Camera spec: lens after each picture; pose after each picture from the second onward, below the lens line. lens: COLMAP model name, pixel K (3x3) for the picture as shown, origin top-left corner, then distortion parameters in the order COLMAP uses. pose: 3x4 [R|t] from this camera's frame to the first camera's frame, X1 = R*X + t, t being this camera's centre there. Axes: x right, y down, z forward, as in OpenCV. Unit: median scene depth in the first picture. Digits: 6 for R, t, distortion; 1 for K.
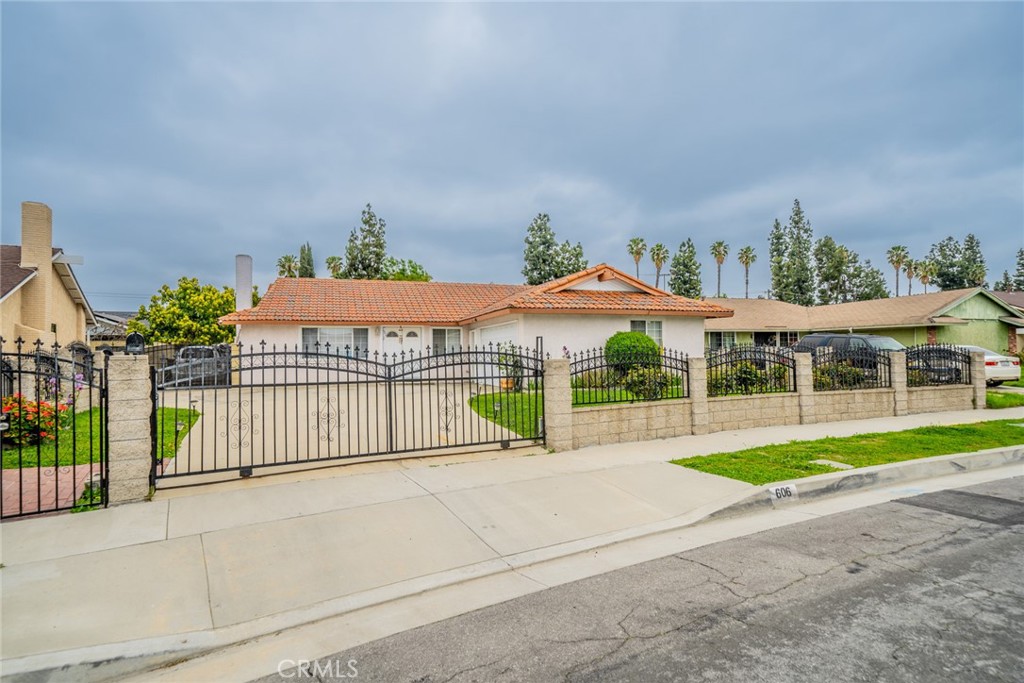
lens RADIAL K [[540.1, 0, 512.0], [0, 540.1, 341.5], [0, 0, 1]] dist [0.018239, 0.001391]
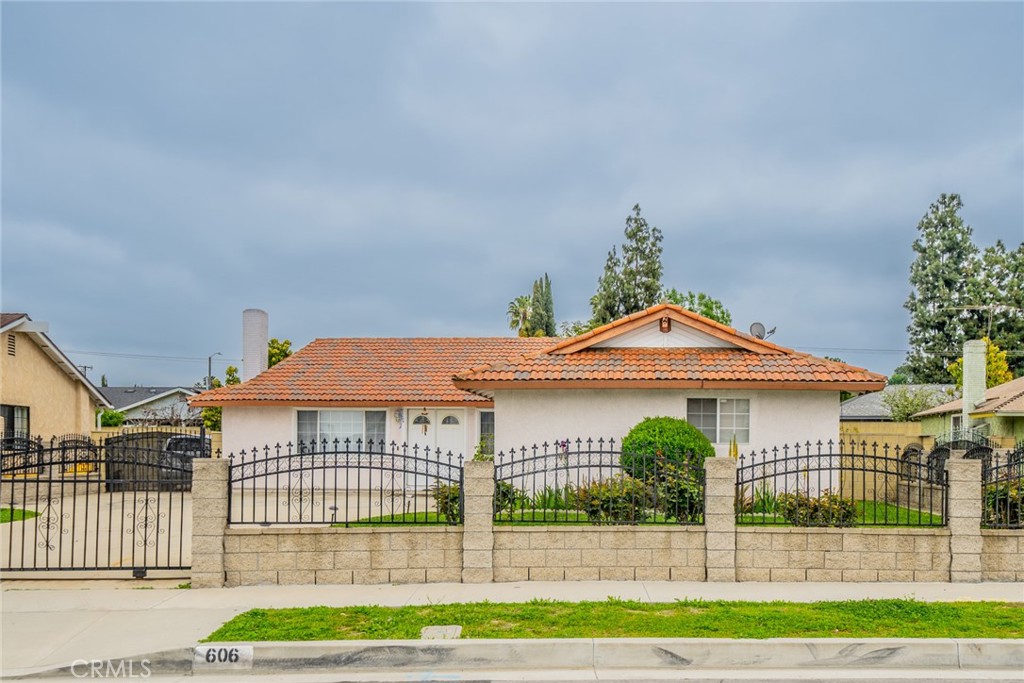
lens RADIAL K [[928.8, 0, 597.3], [0, 928.8, 452.3], [0, 0, 1]] dist [0.025304, 0.007434]
pose [[0.923175, 0.016830, -0.384012, 0.855857], [-0.007809, 0.999656, 0.025037, -0.008165], [0.384302, -0.020114, 0.922988, 0.057207]]
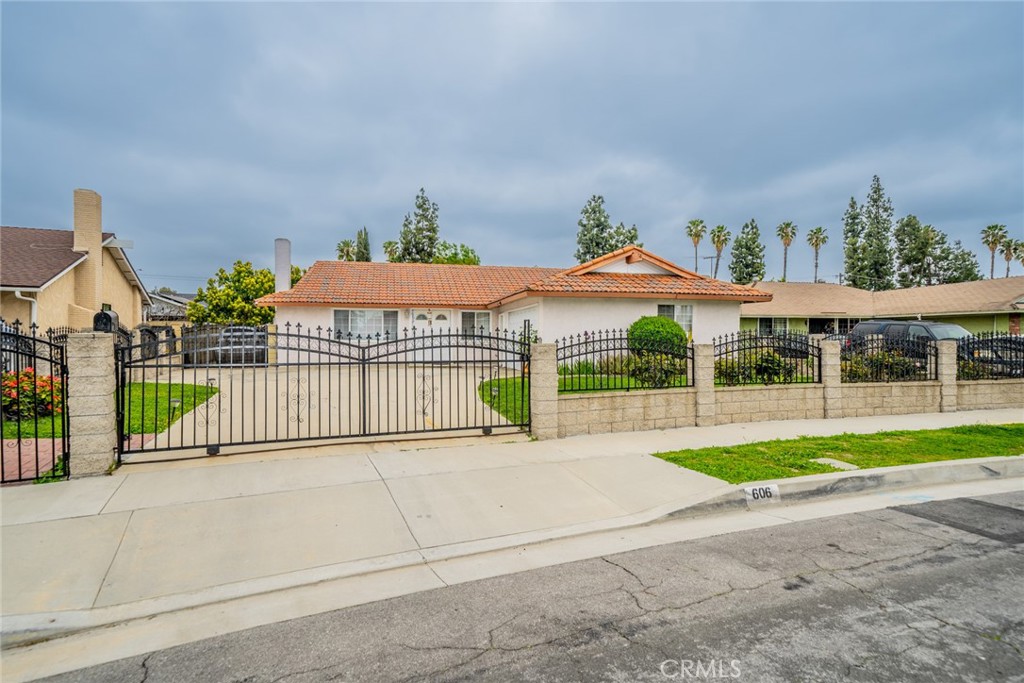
lens RADIAL K [[540.1, 0, 512.0], [0, 540.1, 341.5], [0, 0, 1]] dist [0.018239, 0.001391]
pose [[0.994228, 0.013836, -0.106389, 0.108782], [-0.010741, 0.999504, 0.029606, 0.001138], [0.106745, -0.028293, 0.993884, 0.036361]]
